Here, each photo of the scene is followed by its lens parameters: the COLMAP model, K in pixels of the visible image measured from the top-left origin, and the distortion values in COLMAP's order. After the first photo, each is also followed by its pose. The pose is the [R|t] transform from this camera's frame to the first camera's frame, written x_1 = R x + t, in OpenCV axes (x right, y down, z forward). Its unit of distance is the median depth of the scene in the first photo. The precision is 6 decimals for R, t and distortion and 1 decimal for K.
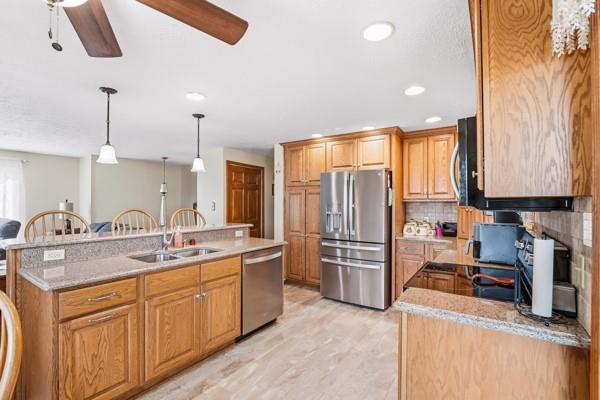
lens RADIAL K [[279.8, 0, 303.5], [0, 279.8, 199.6], [0, 0, 1]] dist [-0.015155, -0.001393]
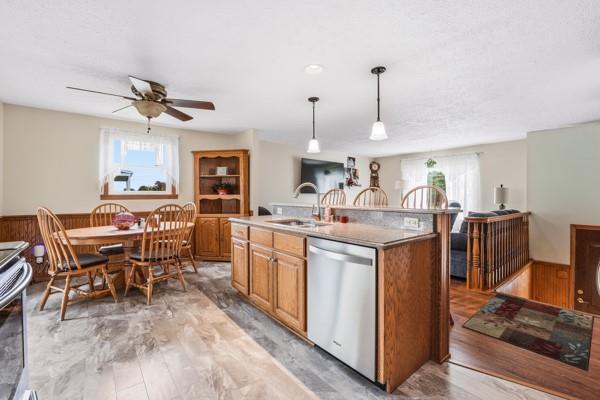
lens RADIAL K [[261.8, 0, 297.6], [0, 261.8, 189.4], [0, 0, 1]] dist [-0.027186, 0.004555]
pose [[-0.308394, -0.024522, -0.950943, 0.379112], [0.007969, 0.999566, -0.028360, 0.060787], [0.951225, -0.016324, -0.308065, 0.897539]]
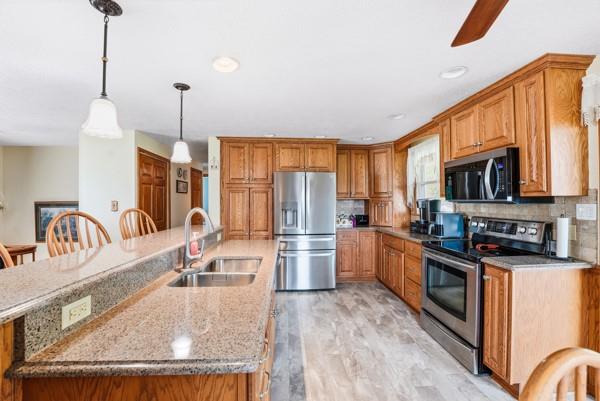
lens RADIAL K [[245.9, 0, 305.4], [0, 245.9, 198.3], [0, 0, 1]] dist [-0.028486, 0.002585]
pose [[0.783782, 0.002677, 0.621030, -0.465572], [-0.002427, 0.999996, -0.001248, 0.004098], [-0.621031, -0.000530, 0.783786, 0.239829]]
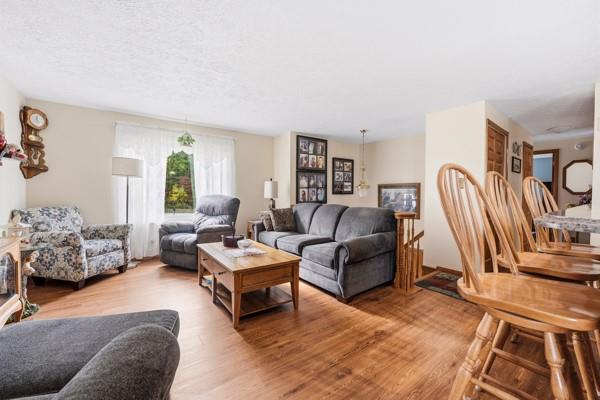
lens RADIAL K [[245.9, 0, 299.5], [0, 245.9, 199.8], [0, 0, 1]] dist [-0.028486, 0.002585]
pose [[0.939291, 0.017789, -0.342661, -0.726313], [-0.004530, 0.999211, 0.039458, 0.063817], [0.343093, -0.035510, 0.938630, 0.346967]]
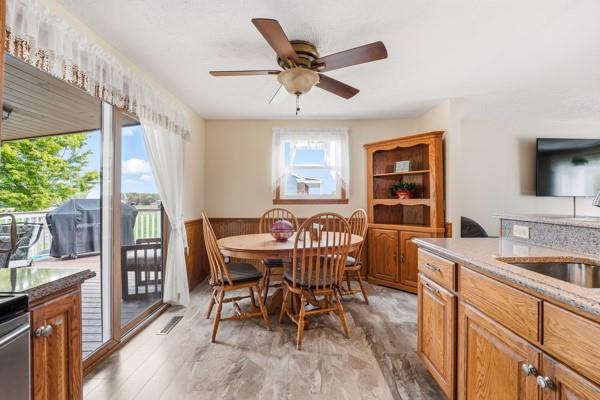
lens RADIAL K [[245.9, 0, 305.2], [0, 245.9, 200.5], [0, 0, 1]] dist [-0.028486, 0.002585]
pose [[-0.830537, 0.001024, -0.556963, 0.058478], [0.002949, 0.999992, -0.002559, 0.054673], [0.556956, -0.003767, -0.830533, 0.686145]]
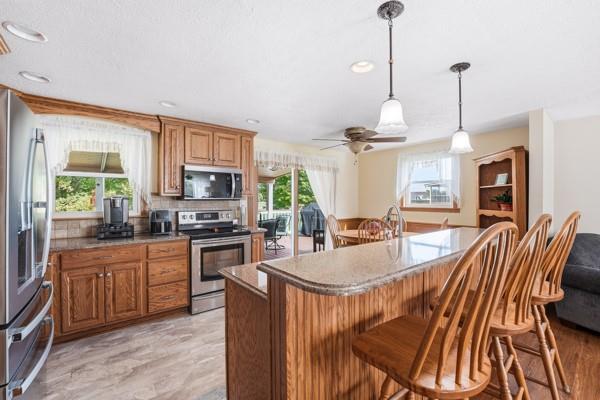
lens RADIAL K [[245.9, 0, 299.3], [0, 245.9, 200.0], [0, 0, 1]] dist [-0.028486, 0.002585]
pose [[-0.948132, -0.005758, 0.317825, -0.318193], [-0.006761, 0.999975, -0.002052, 0.012863], [-0.317805, -0.004094, -0.948147, 1.249234]]
